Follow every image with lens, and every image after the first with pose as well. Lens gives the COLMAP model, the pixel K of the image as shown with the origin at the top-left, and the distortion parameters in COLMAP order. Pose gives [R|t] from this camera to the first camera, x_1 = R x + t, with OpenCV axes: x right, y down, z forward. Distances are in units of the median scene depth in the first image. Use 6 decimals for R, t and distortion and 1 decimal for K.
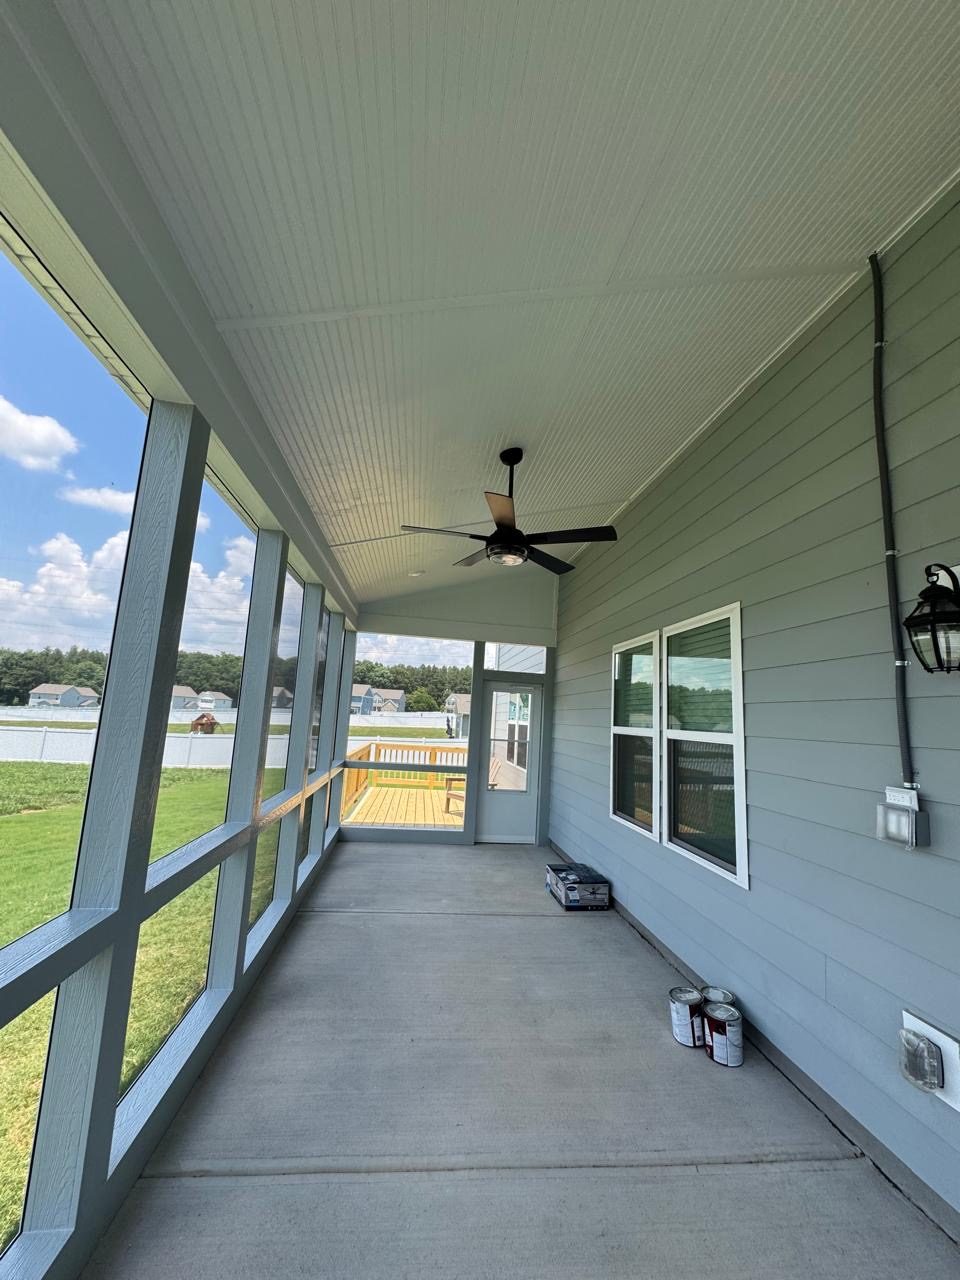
lens RADIAL K [[513.4, 0, 480.0], [0, 513.4, 640.0], [0, 0, 1]] dist [-0.022575, 0.013264]
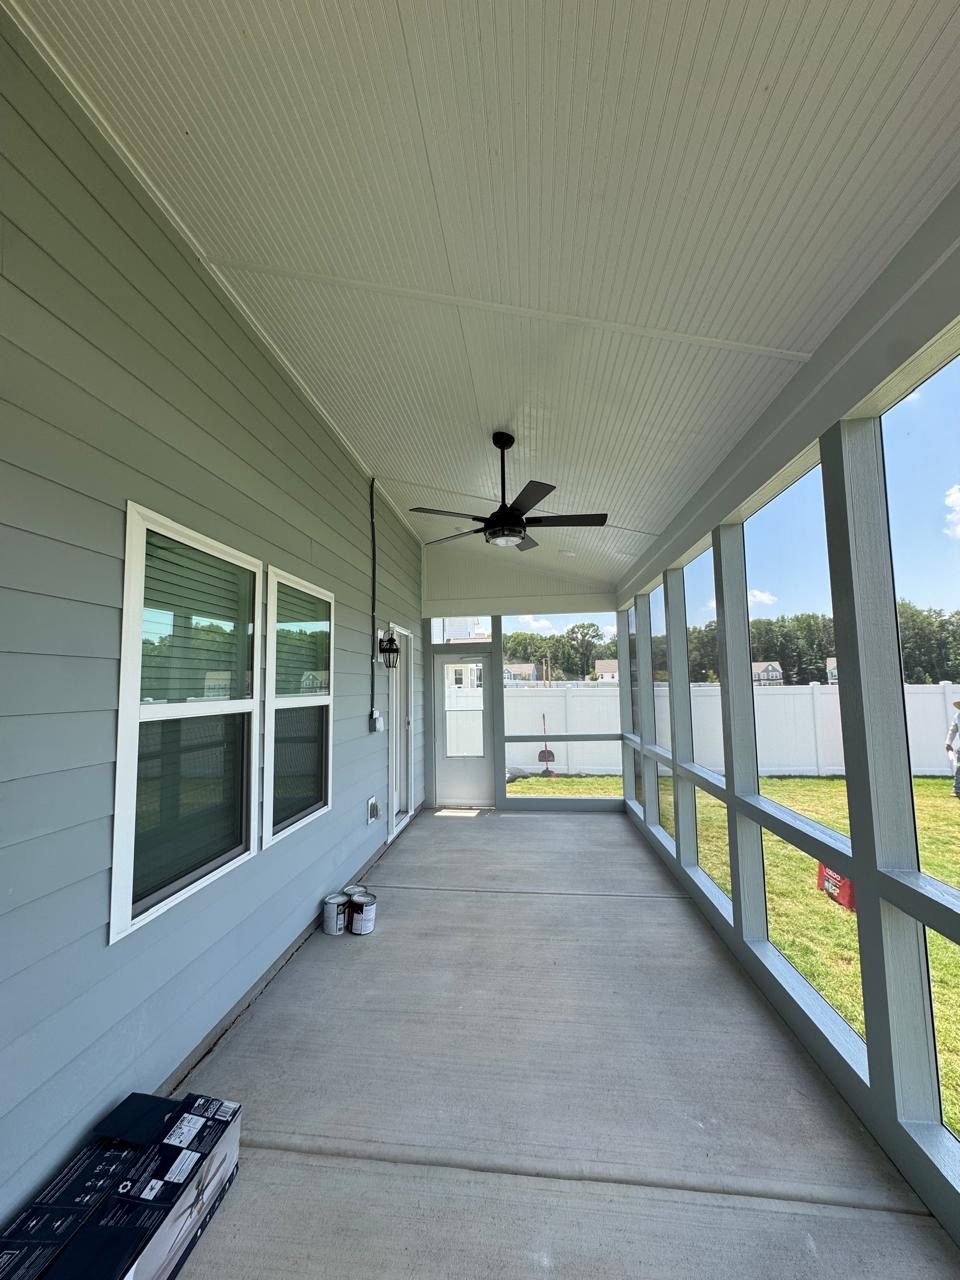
lens RADIAL K [[505.6, 0, 480.0], [0, 505.6, 640.0], [0, 0, 1]] dist [-0.000463, -0.000041]
pose [[-0.974358, -0.012273, 0.224670, -0.116471], [-0.064532, 0.971806, -0.226778, 0.238545], [-0.215552, -0.235461, -0.947679, 1.656372]]
